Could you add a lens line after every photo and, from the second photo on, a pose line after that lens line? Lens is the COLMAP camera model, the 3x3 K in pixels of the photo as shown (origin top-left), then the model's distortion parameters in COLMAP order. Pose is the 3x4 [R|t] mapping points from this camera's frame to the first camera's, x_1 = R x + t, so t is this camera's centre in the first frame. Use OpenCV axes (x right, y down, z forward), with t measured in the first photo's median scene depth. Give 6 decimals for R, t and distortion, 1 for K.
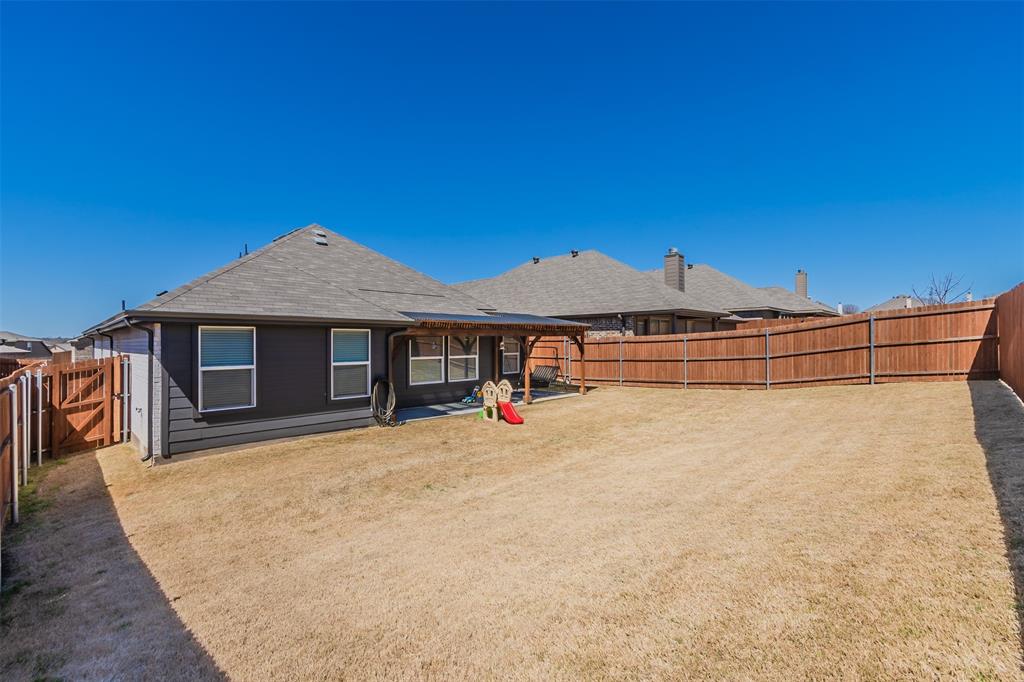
lens RADIAL K [[447.9, 0, 508.8], [0, 447.9, 340.2], [0, 0, 1]] dist [0.004347, -0.000692]
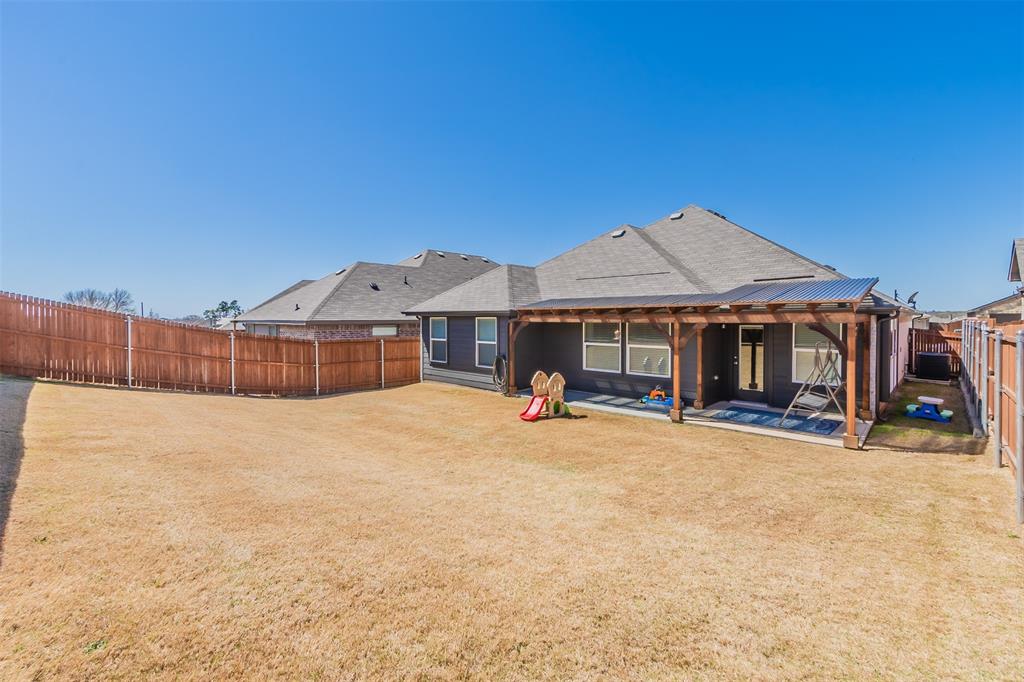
lens RADIAL K [[447.9, 0, 500.7], [0, 447.9, 325.0], [0, 0, 1]] dist [0.004347, -0.000692]
pose [[0.007139, 0.020466, -0.999765, 0.751102], [0.005231, 0.999776, 0.020504, -0.021643], [0.999961, -0.005376, 0.007030, 0.755726]]
